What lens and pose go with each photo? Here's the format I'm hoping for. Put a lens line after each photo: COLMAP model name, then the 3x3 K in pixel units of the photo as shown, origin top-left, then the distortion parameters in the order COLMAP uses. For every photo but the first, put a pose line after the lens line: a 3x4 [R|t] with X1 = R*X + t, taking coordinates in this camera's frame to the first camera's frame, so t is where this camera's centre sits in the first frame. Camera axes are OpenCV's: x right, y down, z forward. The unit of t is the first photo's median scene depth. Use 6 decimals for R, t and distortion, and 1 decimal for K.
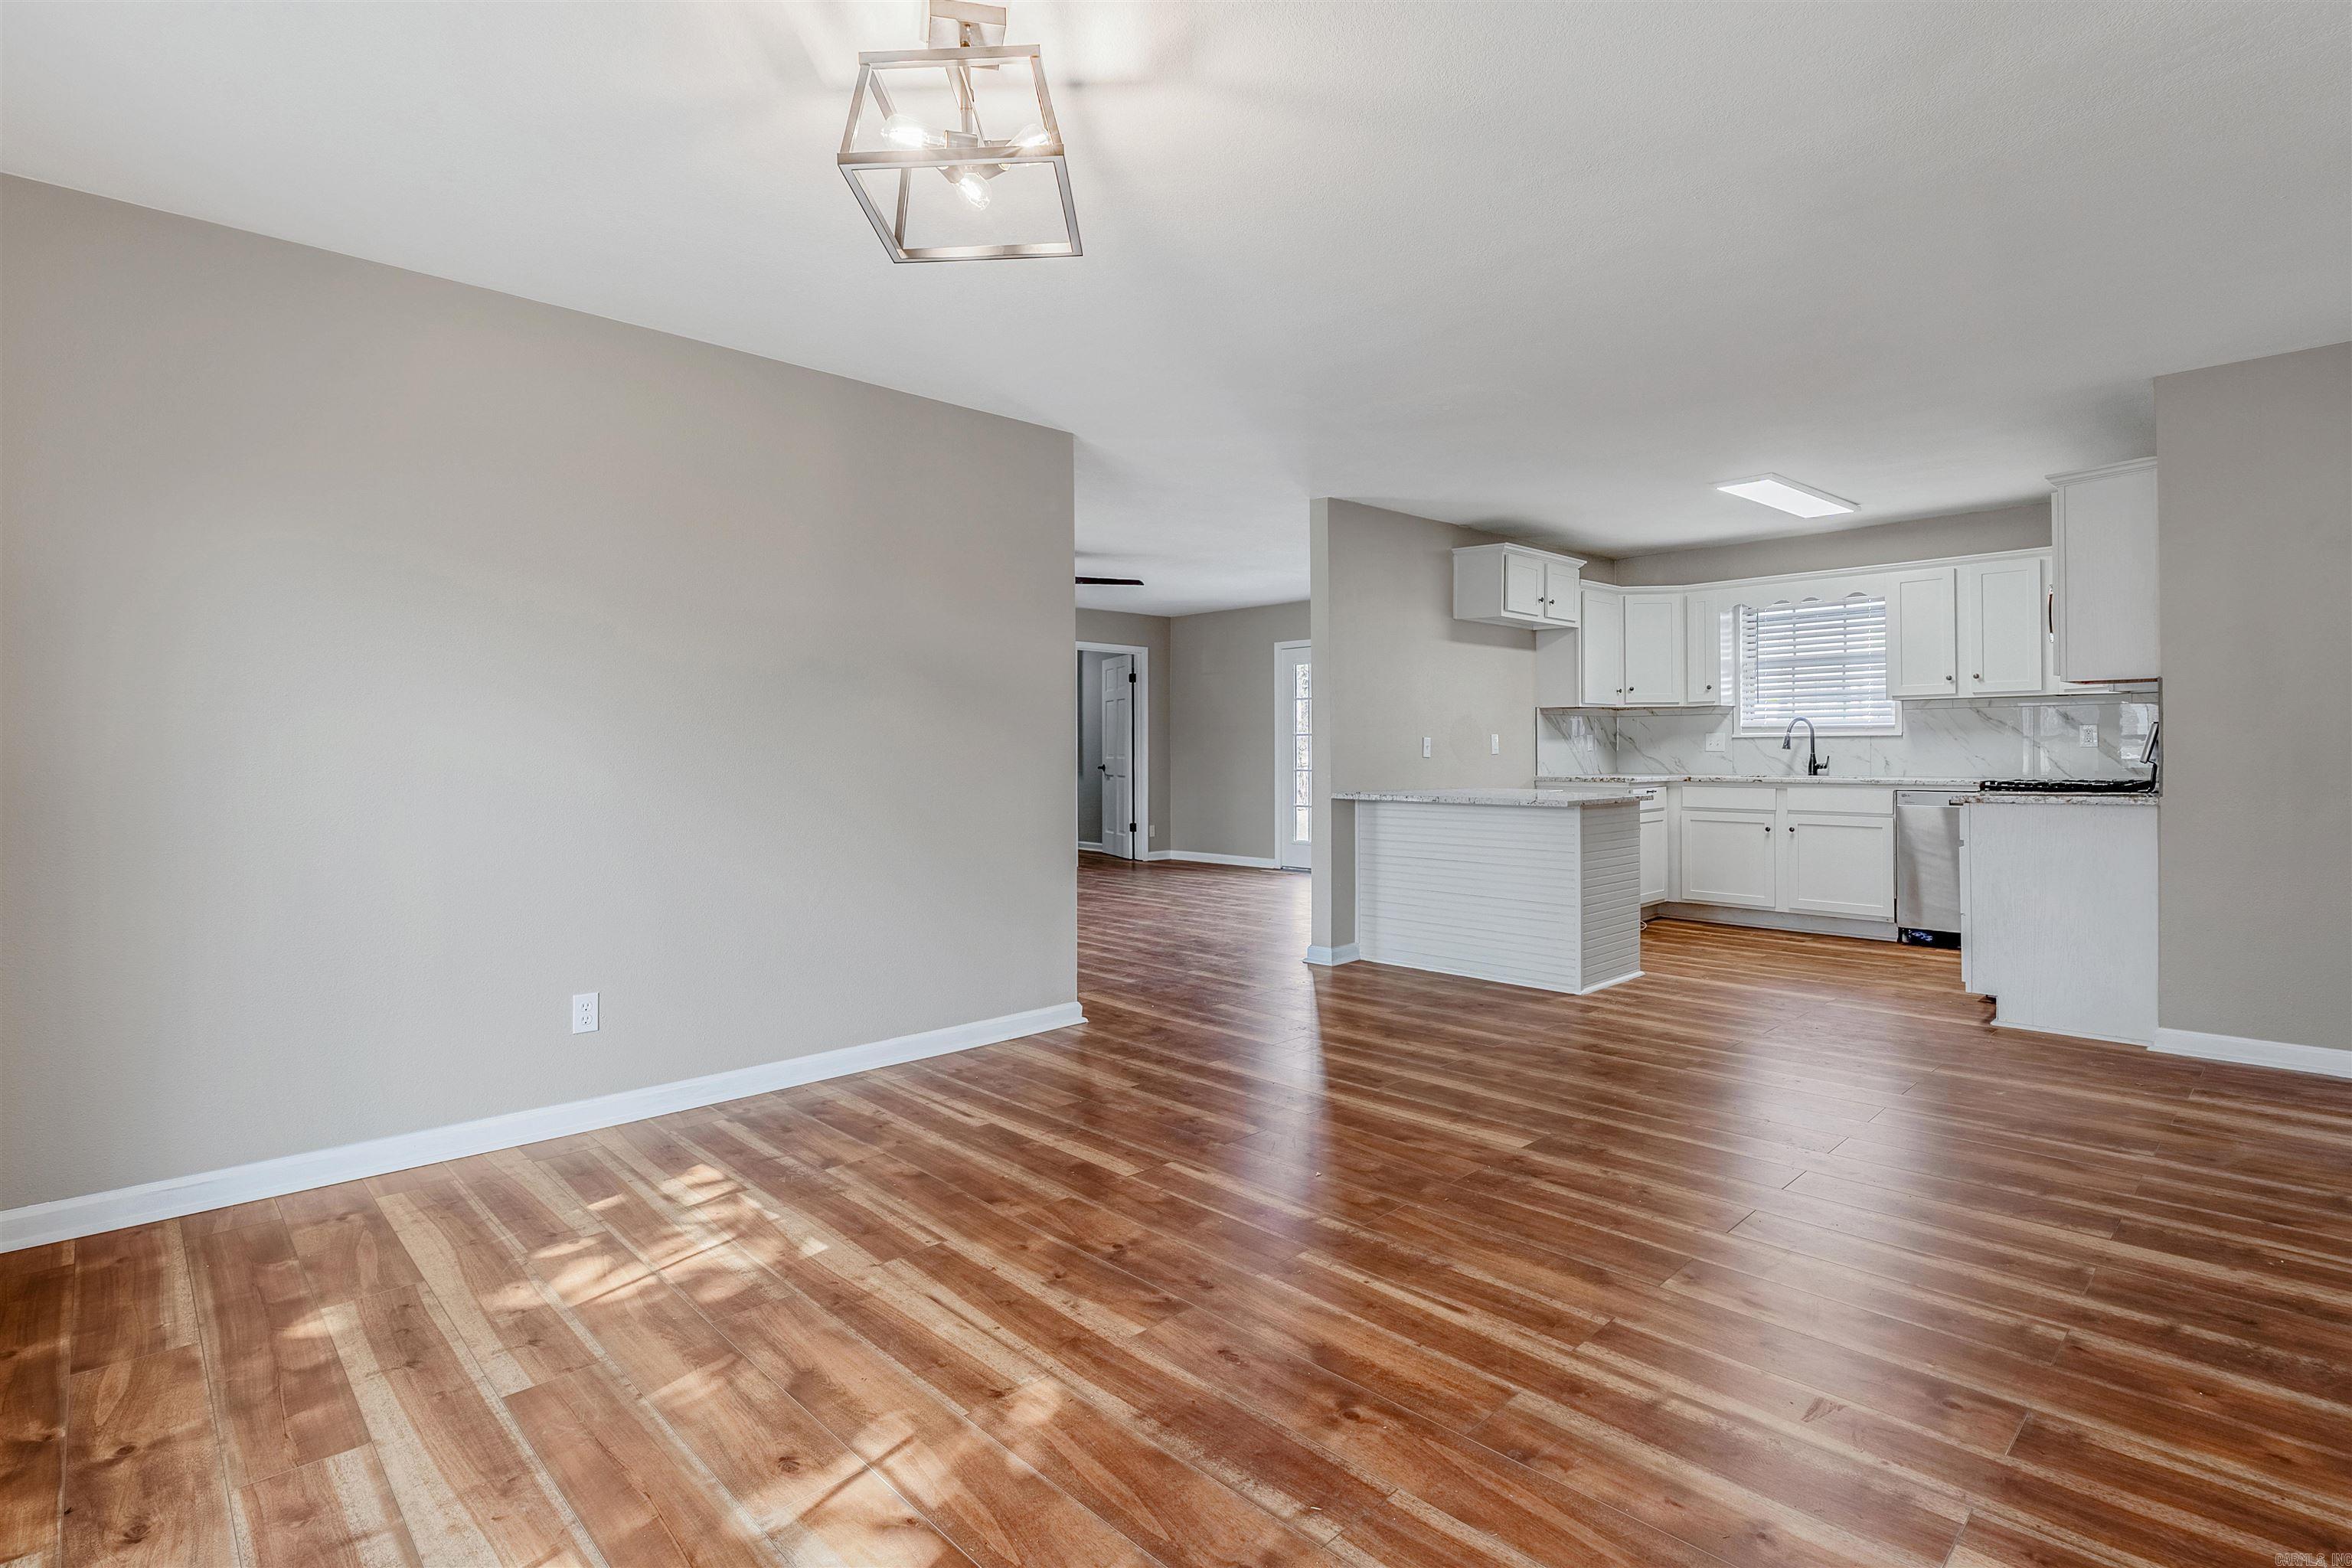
lens RADIAL K [[1107.9, 0, 1165.8], [0, 1107.9, 775.5], [0, 0, 1]] dist [-0.006222, -0.000727]
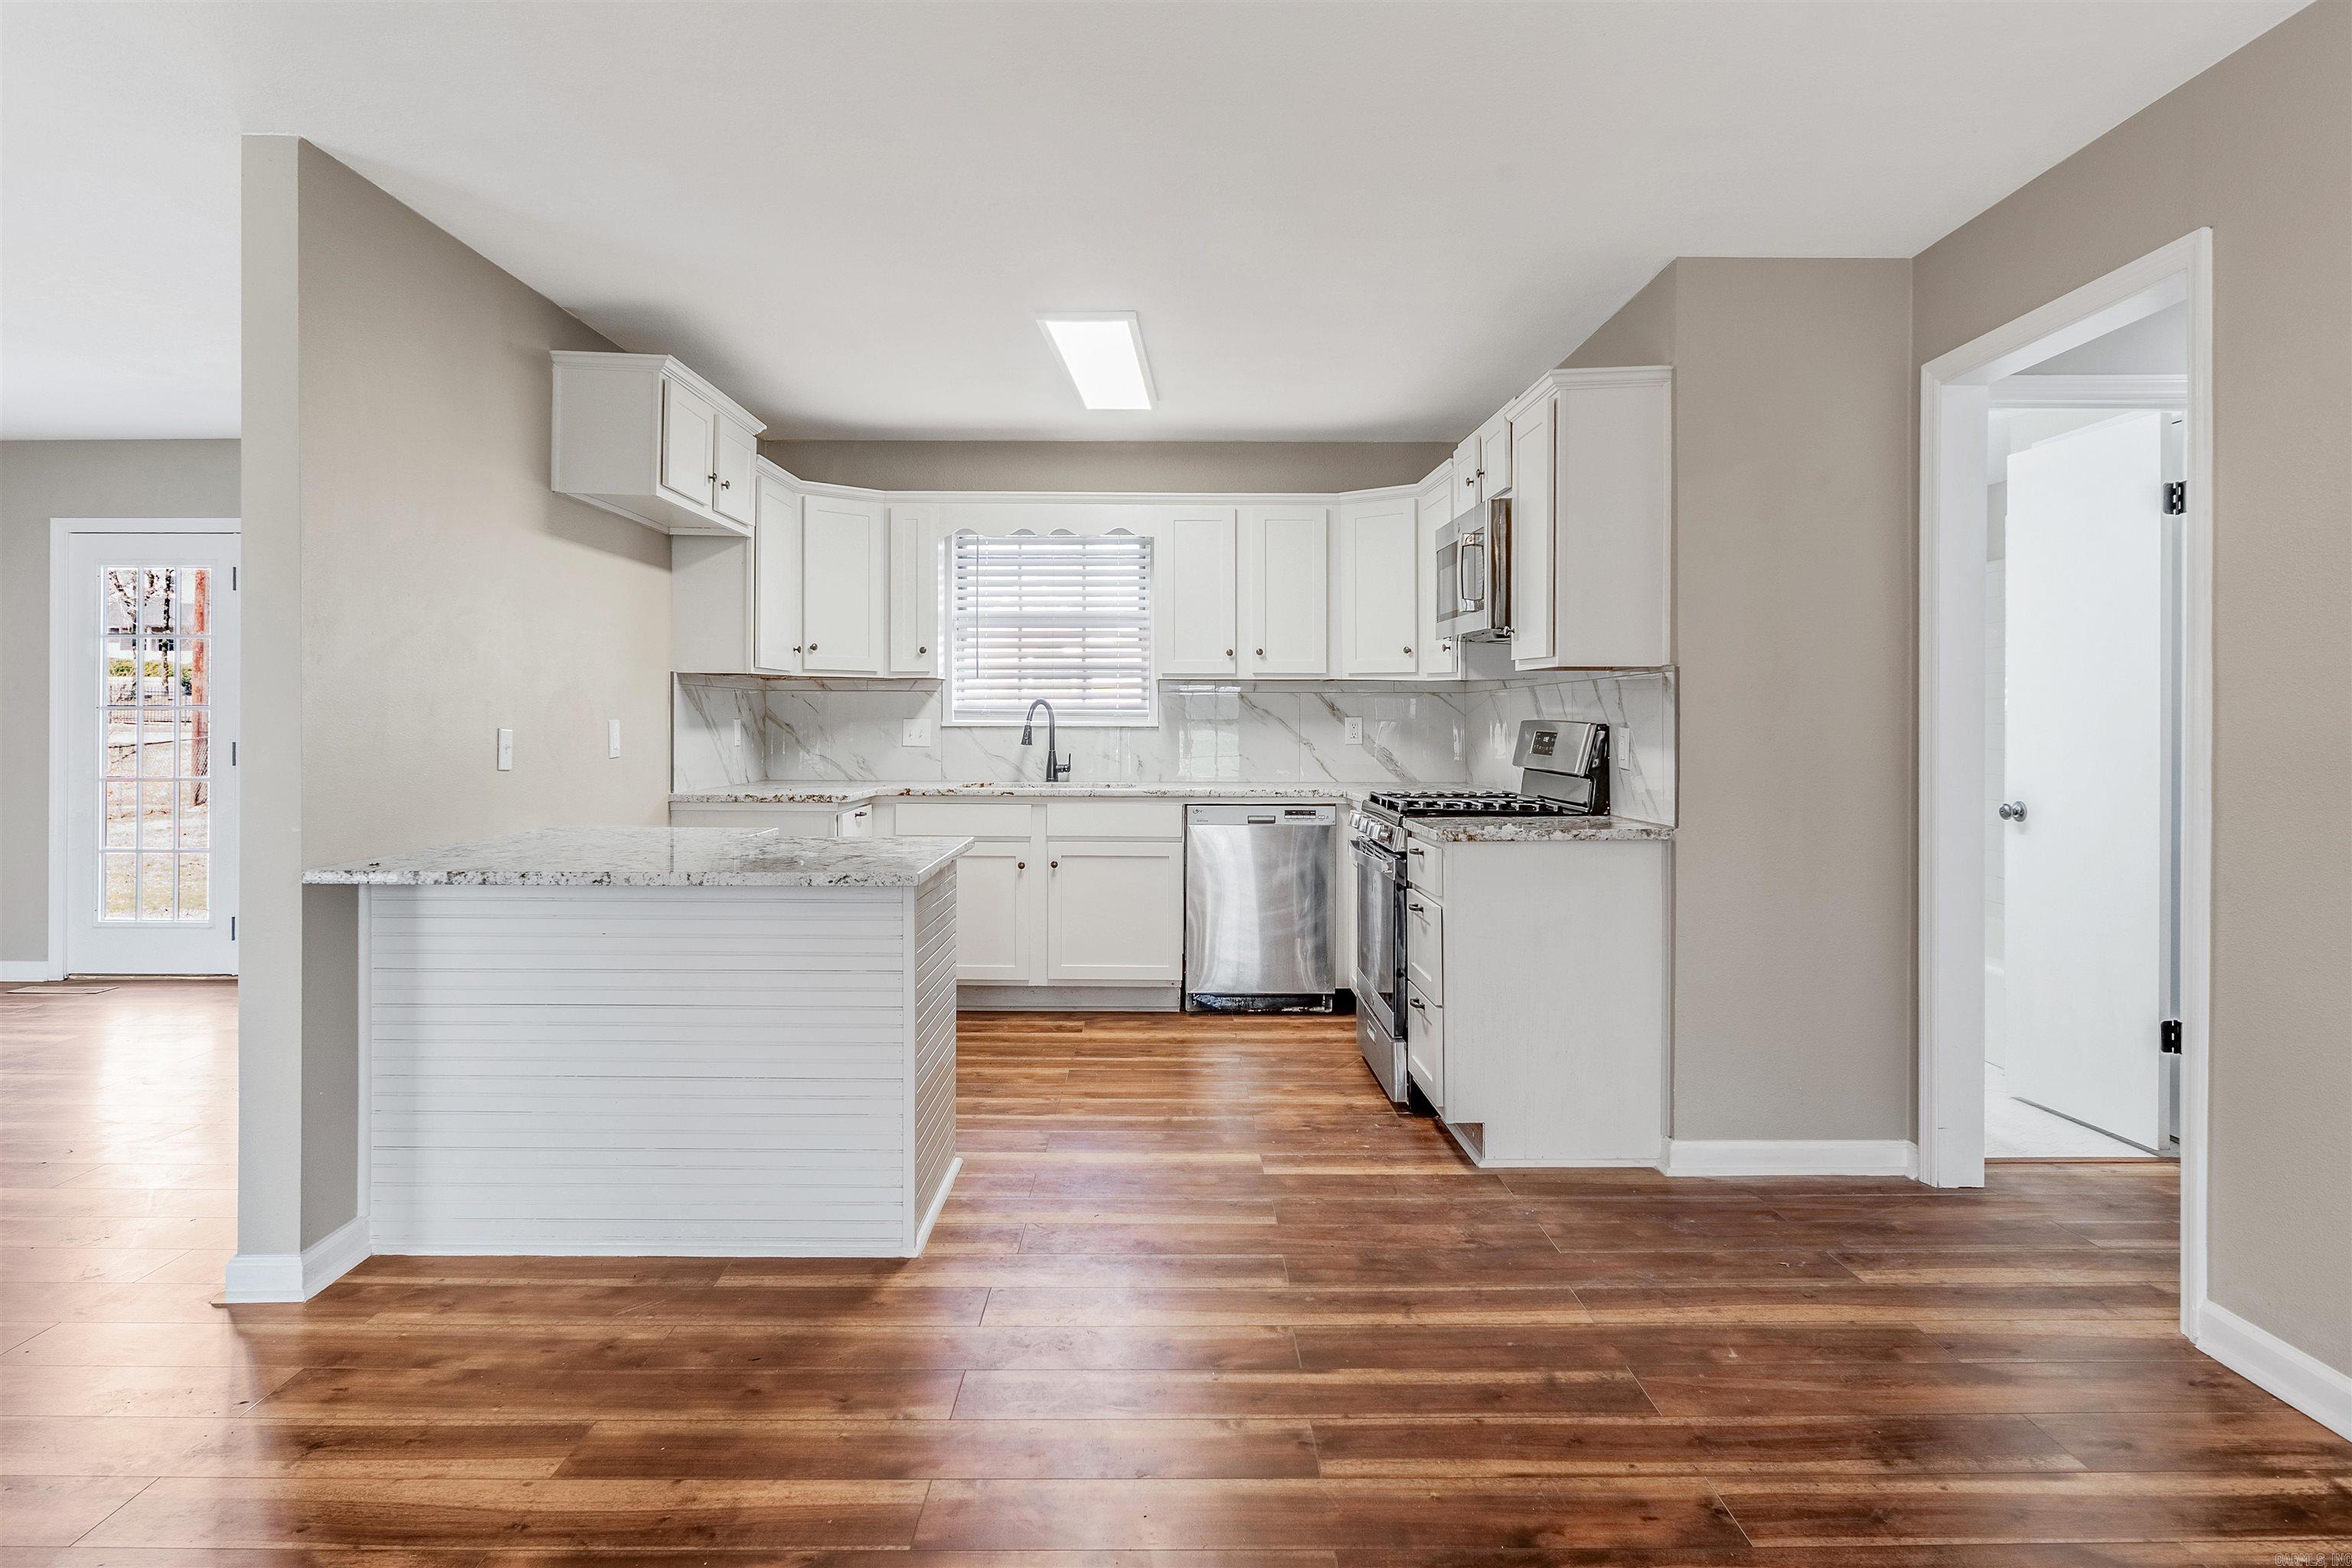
lens RADIAL K [[1374.8, 0, 1174.5], [0, 1374.8, 729.0], [0, 0, 1]] dist [-0.002365, -0.001475]
pose [[0.690098, 0.002964, 0.723710, 0.005026], [0.009407, 0.999870, -0.013066, -0.022568], [-0.723655, 0.015825, 0.689981, 0.357809]]
